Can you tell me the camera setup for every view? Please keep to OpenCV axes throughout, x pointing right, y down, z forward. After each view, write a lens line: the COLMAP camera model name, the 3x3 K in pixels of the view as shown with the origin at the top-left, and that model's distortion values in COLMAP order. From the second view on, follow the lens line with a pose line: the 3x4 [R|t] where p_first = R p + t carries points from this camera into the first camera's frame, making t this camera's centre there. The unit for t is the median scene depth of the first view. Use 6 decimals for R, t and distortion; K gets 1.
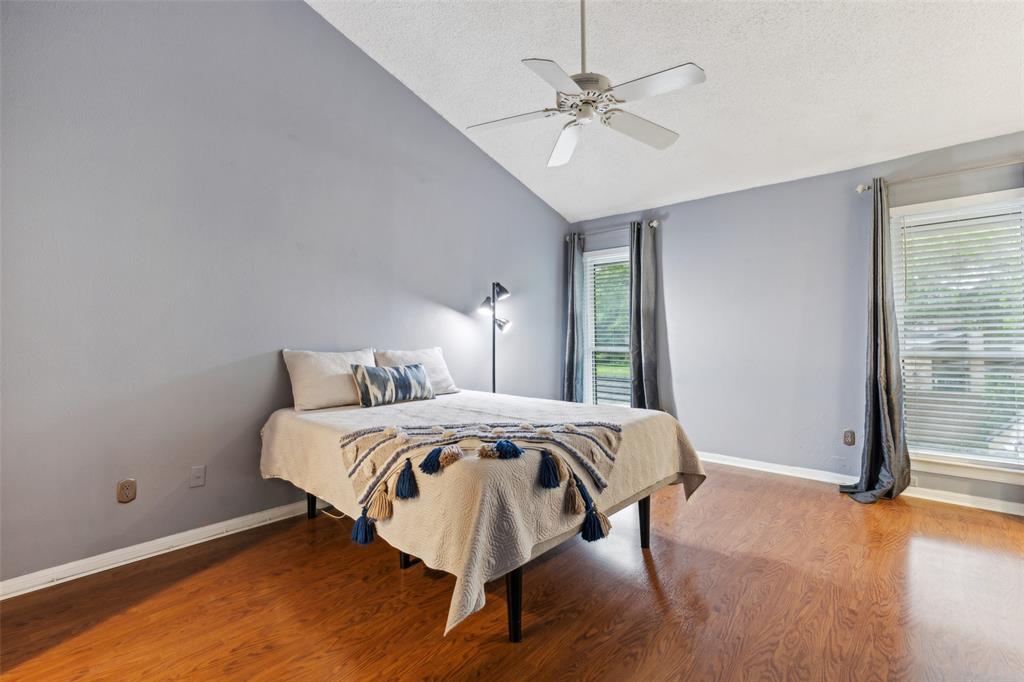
lens RADIAL K [[469.9, 0, 519.4], [0, 469.9, 331.8], [0, 0, 1]] dist [-0.003199, -0.000477]
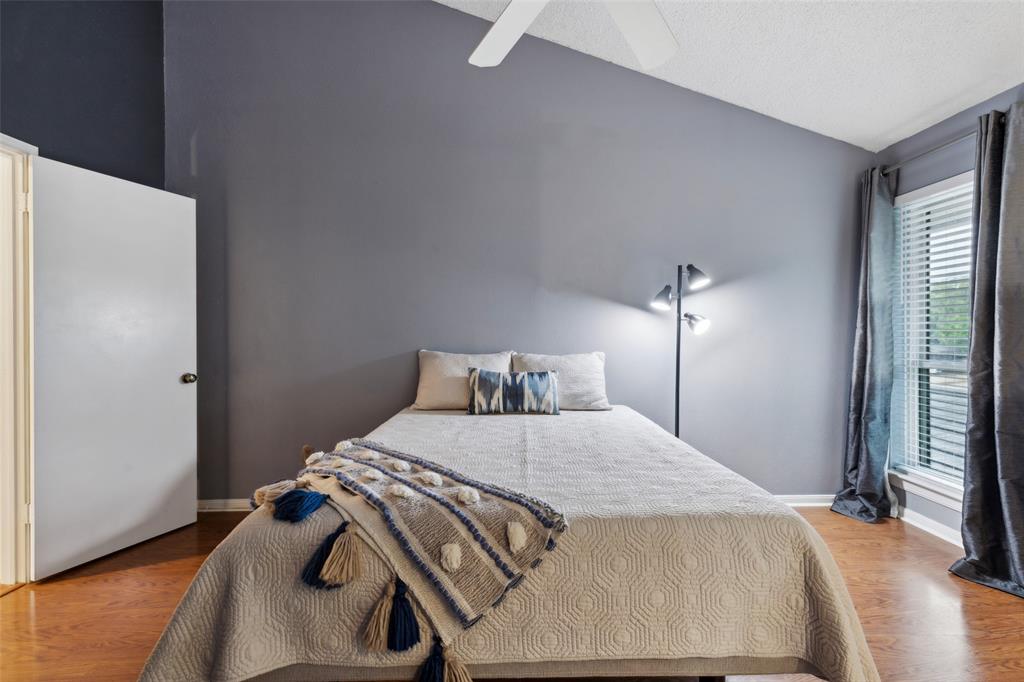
lens RADIAL K [[458.4, 0, 510.0], [0, 458.4, 345.7], [0, 0, 1]] dist [0.004522, -0.001249]
pose [[0.689109, 0.021515, -0.724339, 0.363763], [-0.001519, 0.999600, 0.028246, -0.000327], [0.724656, -0.018364, 0.688866, 0.416722]]
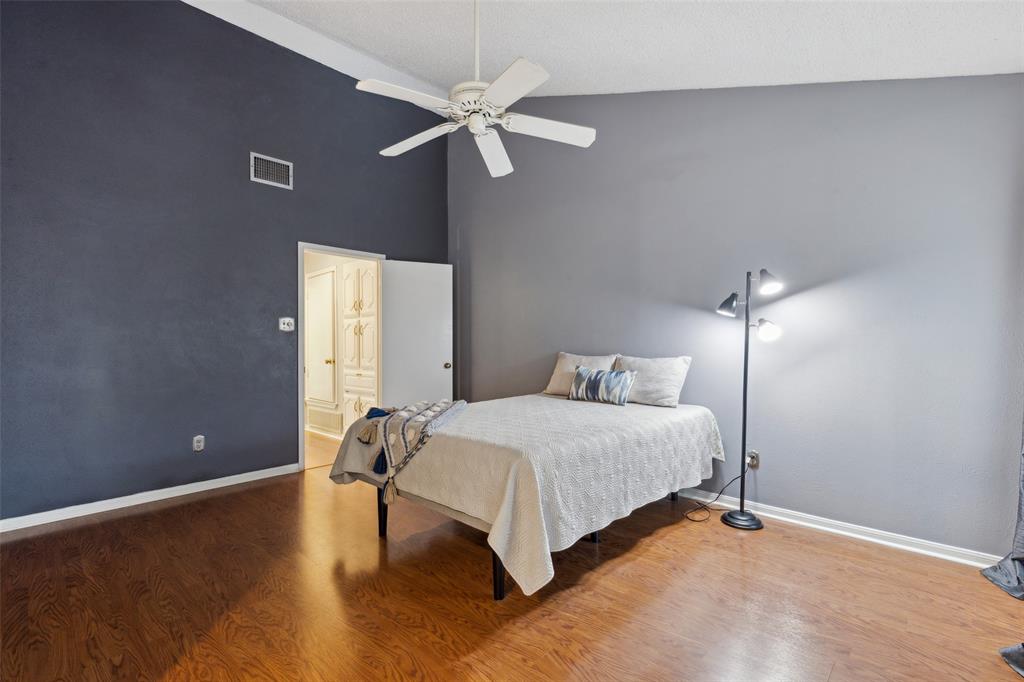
lens RADIAL K [[458.4, 0, 515.7], [0, 458.4, 342.8], [0, 0, 1]] dist [0.004522, -0.001249]
pose [[-0.016952, 0.009058, -0.999815, 0.869531], [0.004280, 0.999950, 0.008987, -0.003191], [0.999847, -0.004127, -0.016990, 0.841747]]
